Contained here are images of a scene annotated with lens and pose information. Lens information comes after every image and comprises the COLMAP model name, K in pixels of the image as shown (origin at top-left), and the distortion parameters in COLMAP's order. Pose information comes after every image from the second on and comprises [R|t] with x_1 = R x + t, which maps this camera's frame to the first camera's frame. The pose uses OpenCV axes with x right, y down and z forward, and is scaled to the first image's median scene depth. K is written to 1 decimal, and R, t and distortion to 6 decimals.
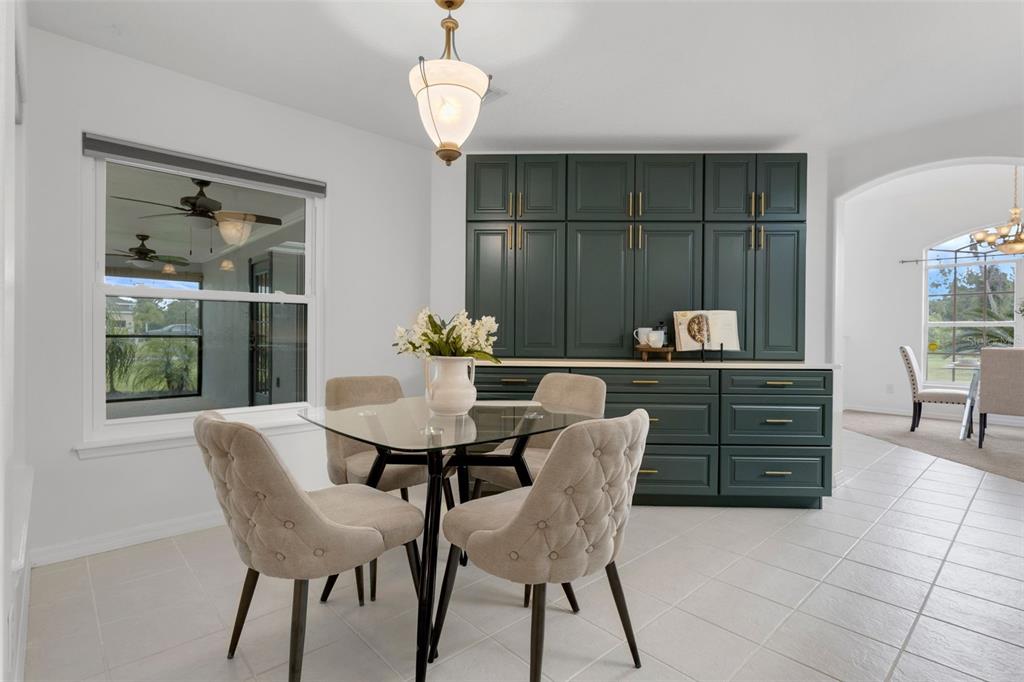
lens RADIAL K [[503.3, 0, 512.0], [0, 503.3, 341.0], [0, 0, 1]] dist [-0.000980, -0.000271]
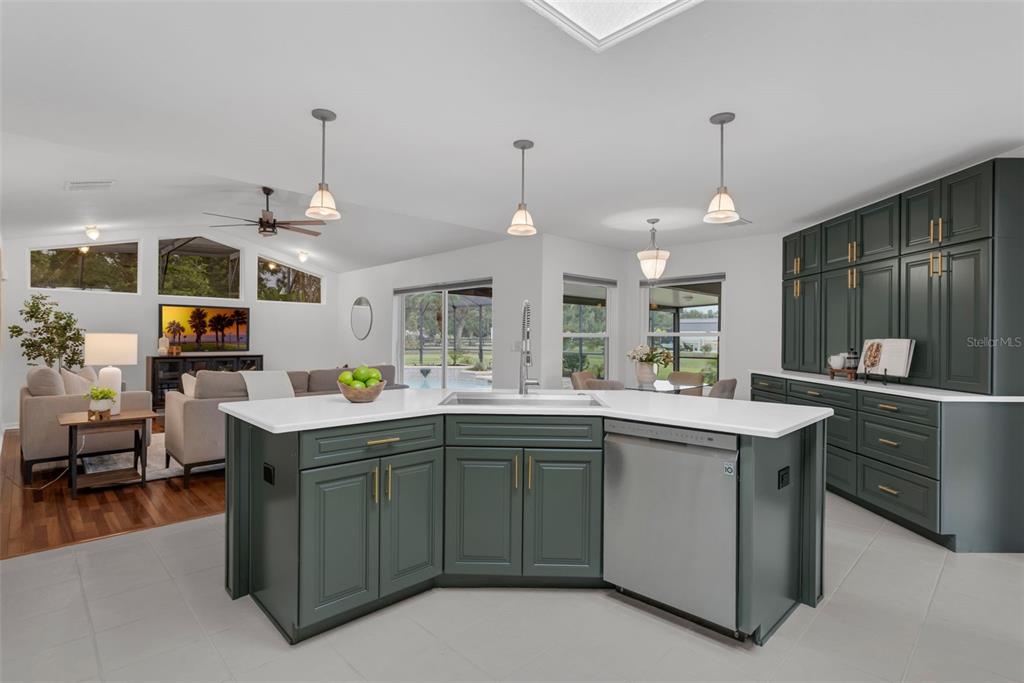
lens RADIAL K [[503.3, 0, 512.0], [0, 503.3, 341.5], [0, 0, 1]] dist [-0.000980, -0.000271]
pose [[0.022784, -0.001530, -0.999739, 1.441934], [-0.020306, 0.999792, -0.001992, -0.034904], [0.999534, 0.020346, 0.022749, 0.146390]]
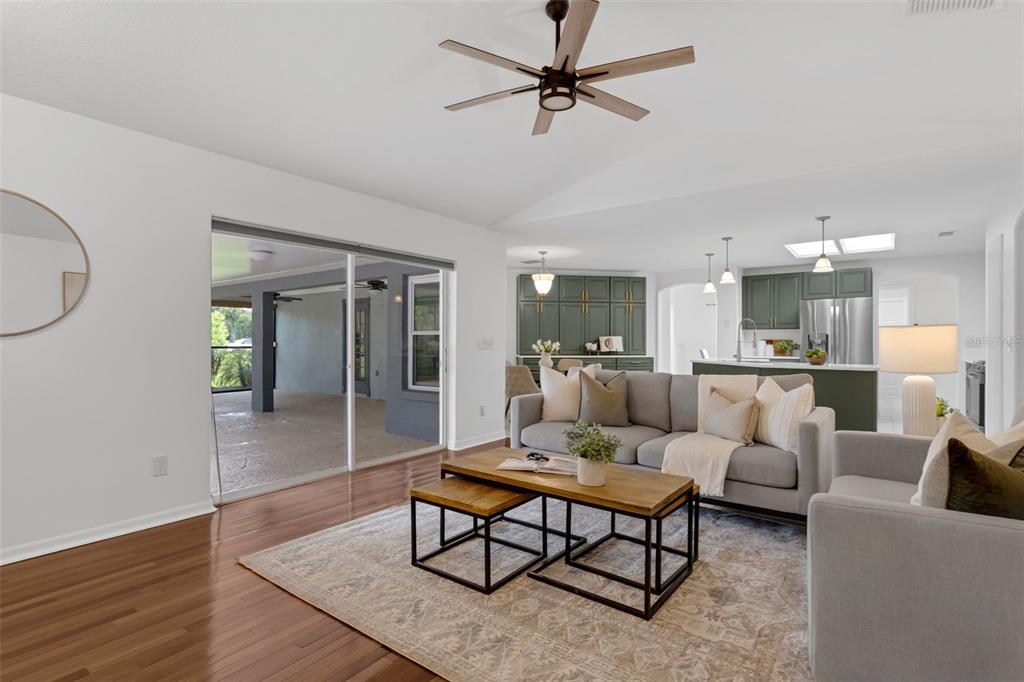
lens RADIAL K [[503.3, 0, 512.0], [0, 503.3, 341.0], [0, 0, 1]] dist [-0.000980, -0.000271]
pose [[0.983039, -0.006670, 0.183274, -0.609386], [0.009130, 0.999879, -0.012582, -0.006872], [-0.183168, 0.014042, 0.982981, -1.501132]]
